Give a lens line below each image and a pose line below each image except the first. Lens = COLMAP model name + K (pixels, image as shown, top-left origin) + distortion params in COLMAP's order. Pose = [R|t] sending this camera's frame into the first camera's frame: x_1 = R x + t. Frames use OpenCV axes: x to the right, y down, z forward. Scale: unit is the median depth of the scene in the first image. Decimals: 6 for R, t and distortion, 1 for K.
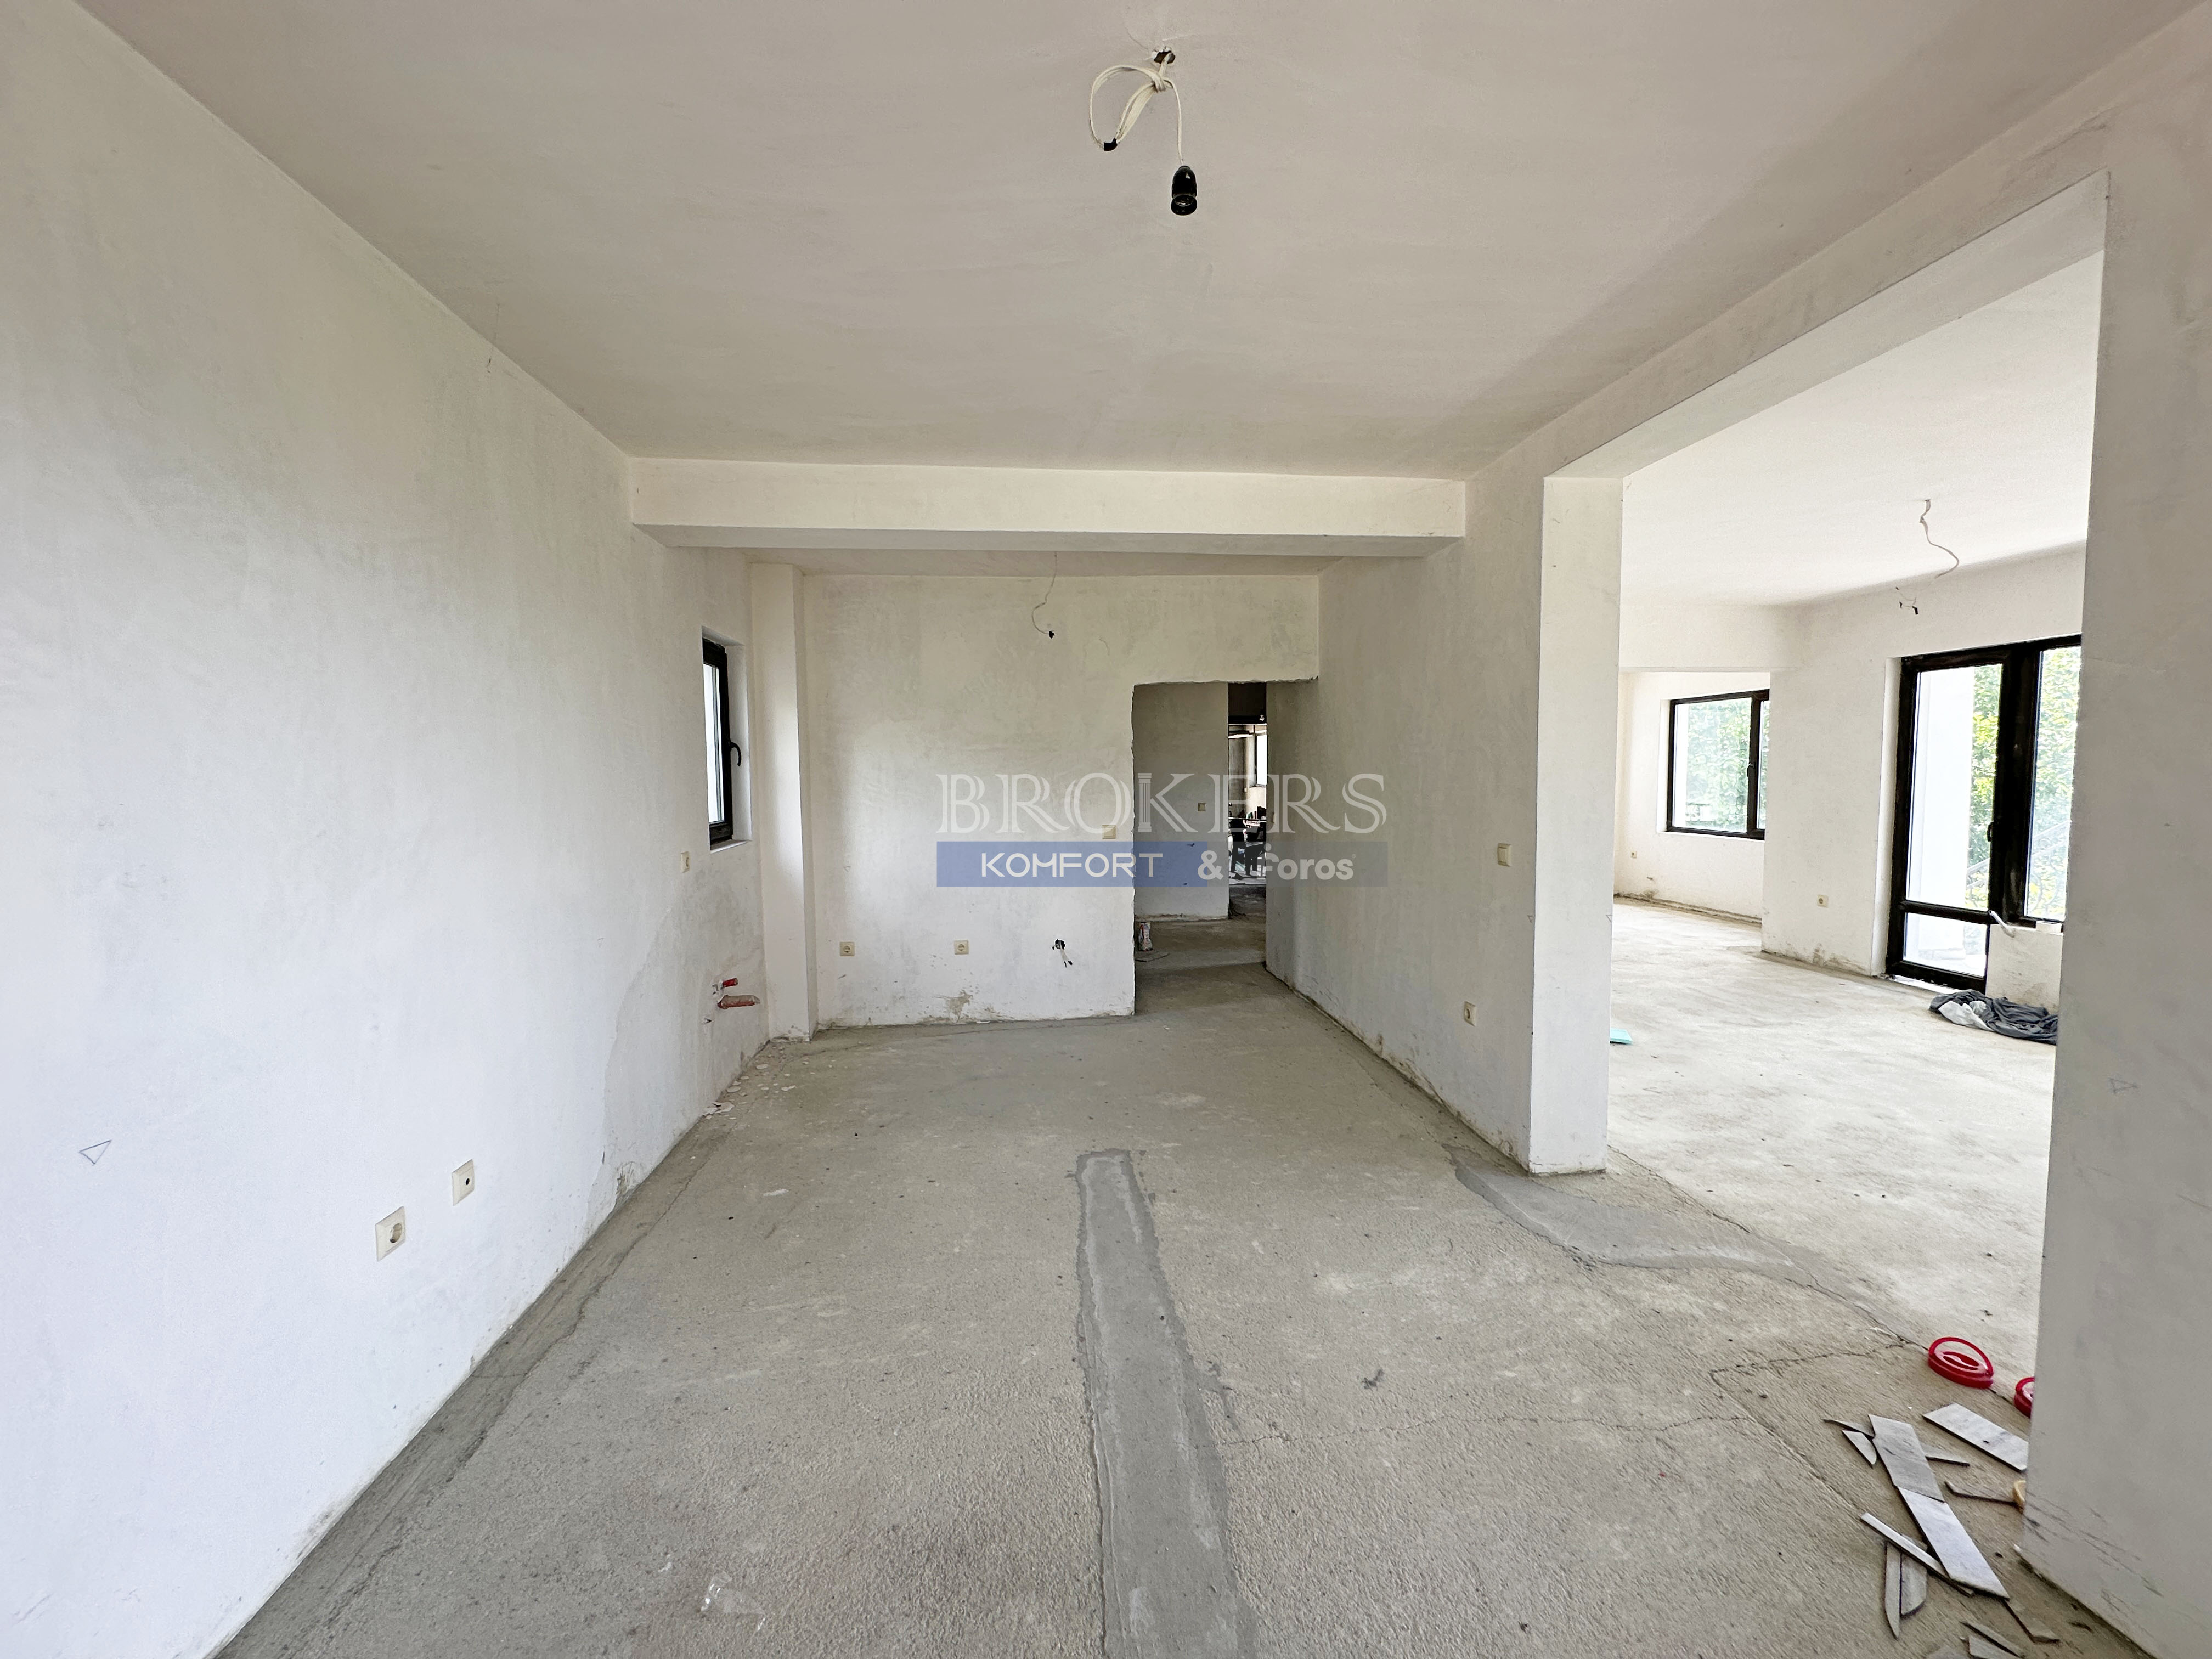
lens RADIAL K [[872.3, 0, 1106.0], [0, 872.3, 829.5], [0, 0, 1]] dist [-0.007113, 0.000047]
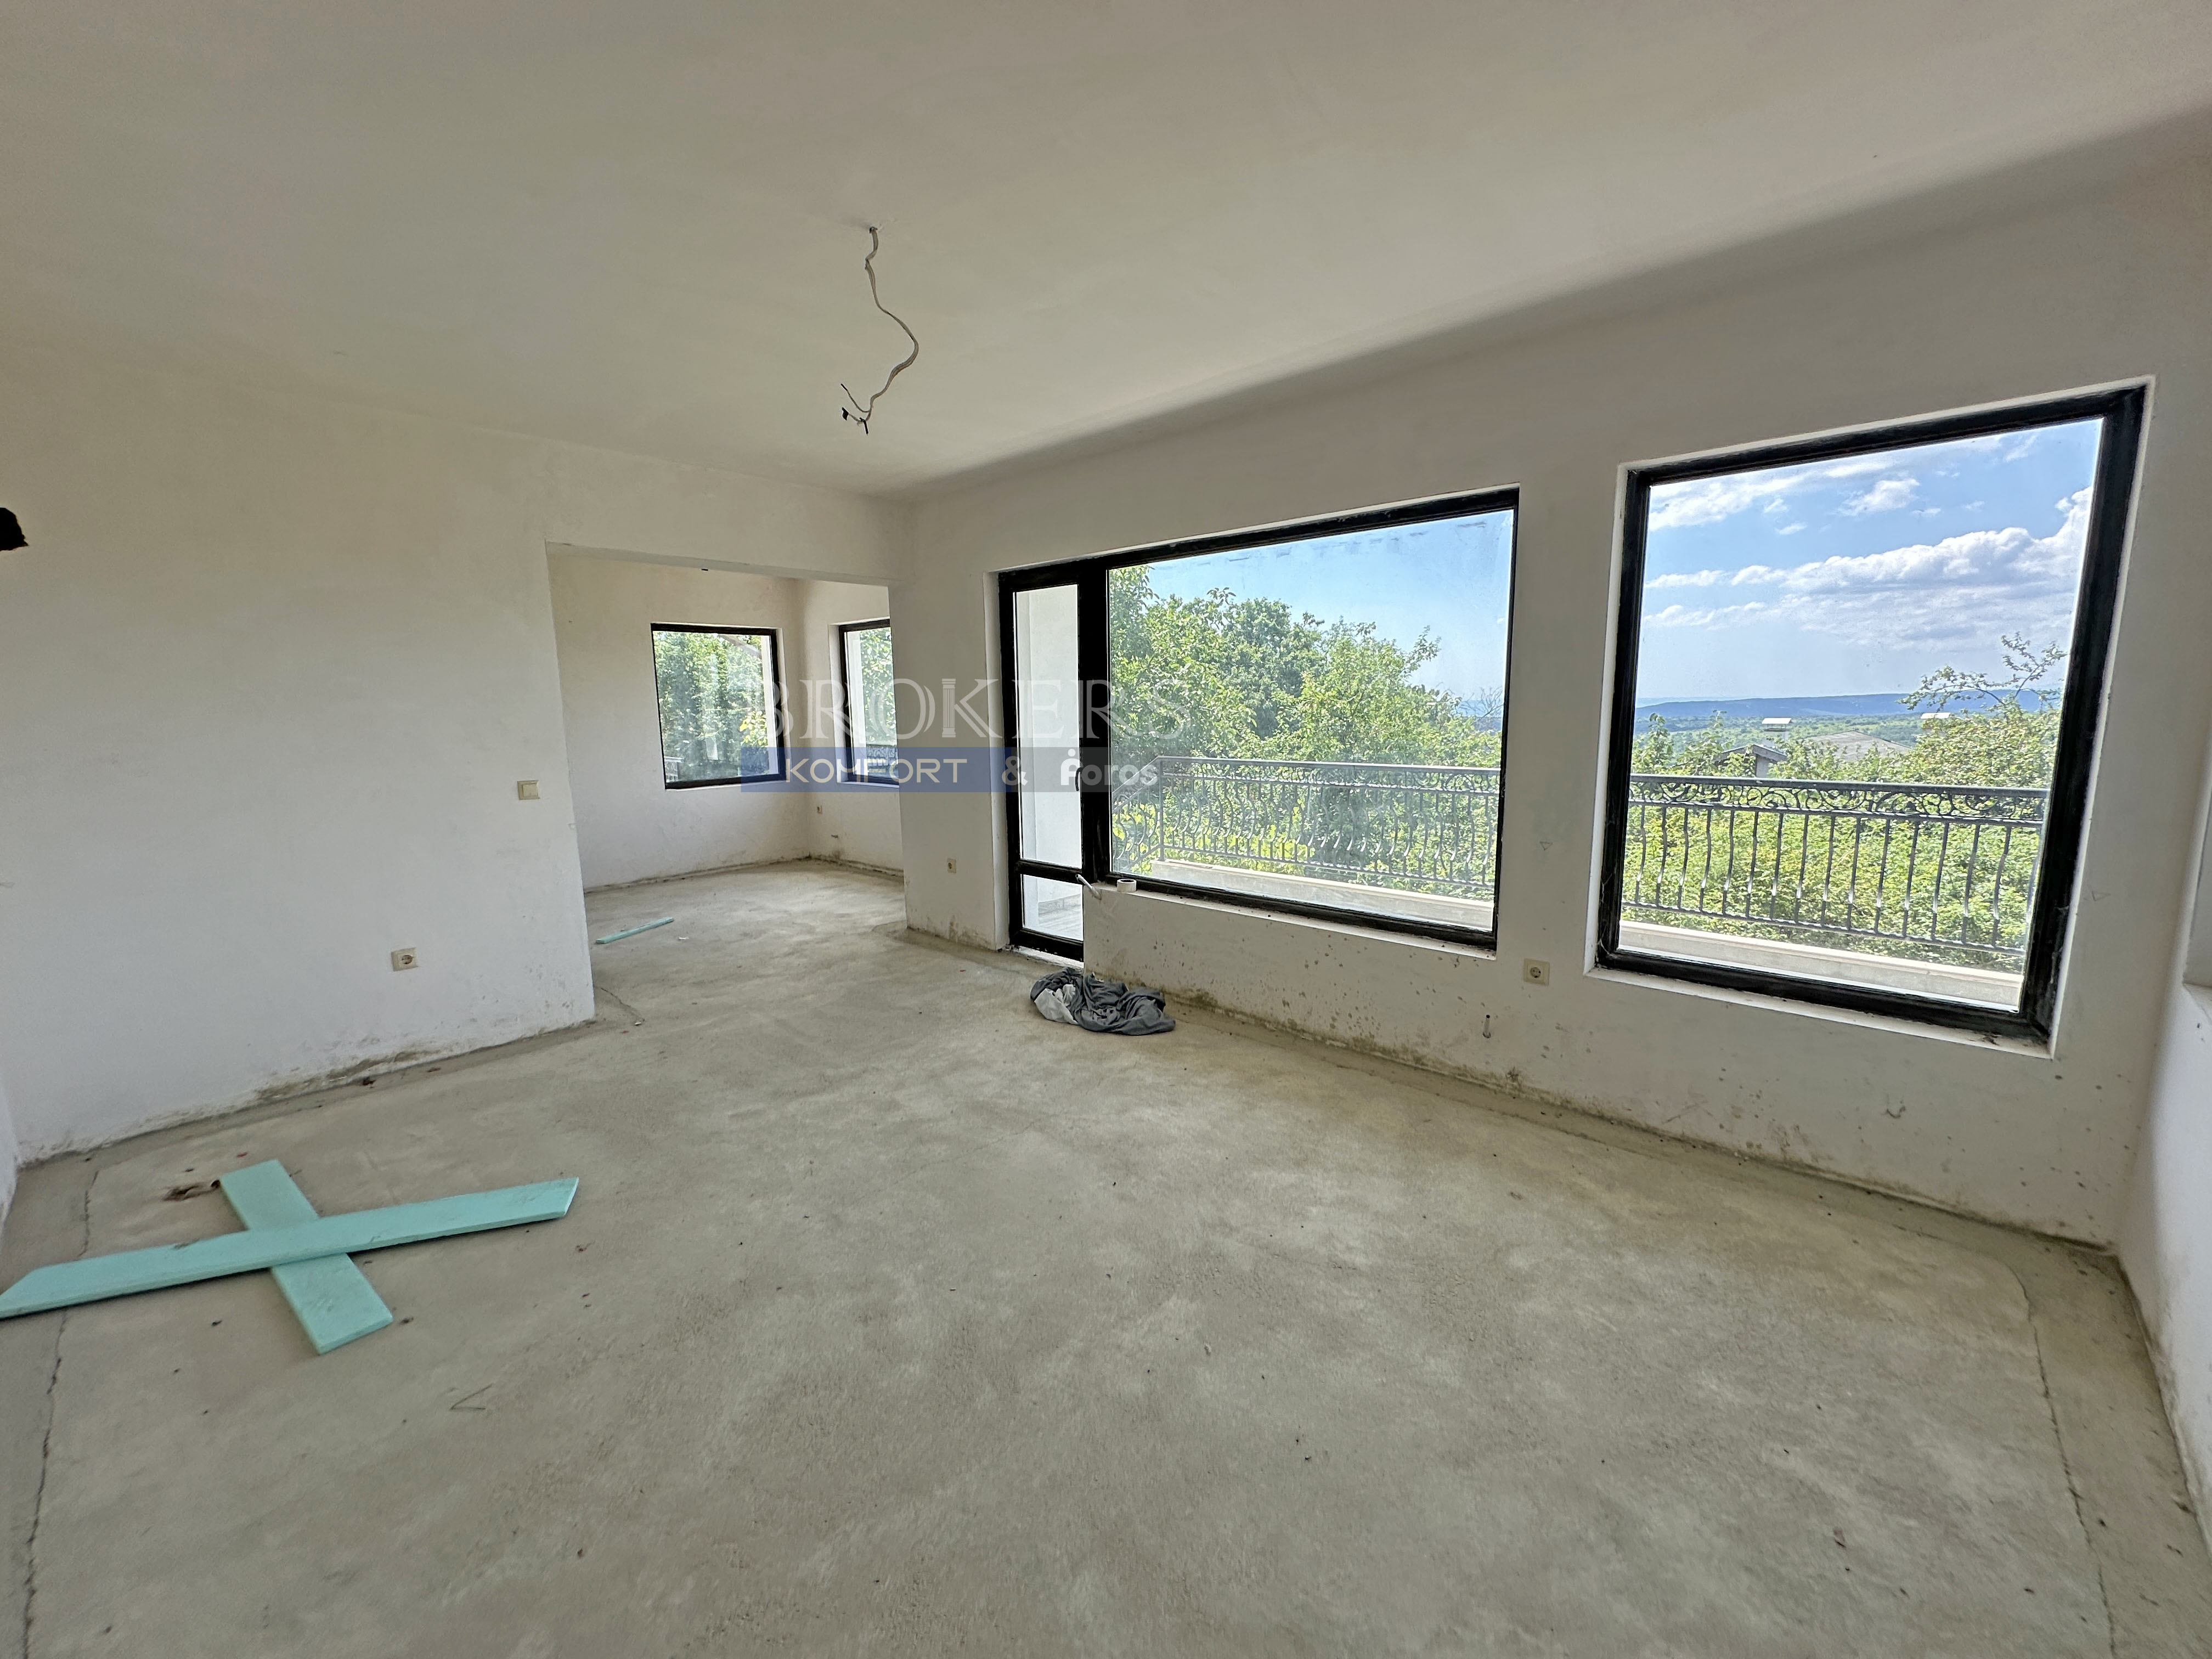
lens RADIAL K [[881.6, 0, 1111.1], [0, 881.6, 824.8], [0, 0, 1]] dist [0.000179, 0.000106]
pose [[0.738275, -0.095795, 0.667663, 0.462560], [0.054221, 0.995089, 0.082819, -0.023460], [-0.672317, -0.024942, 0.739843, 0.330520]]
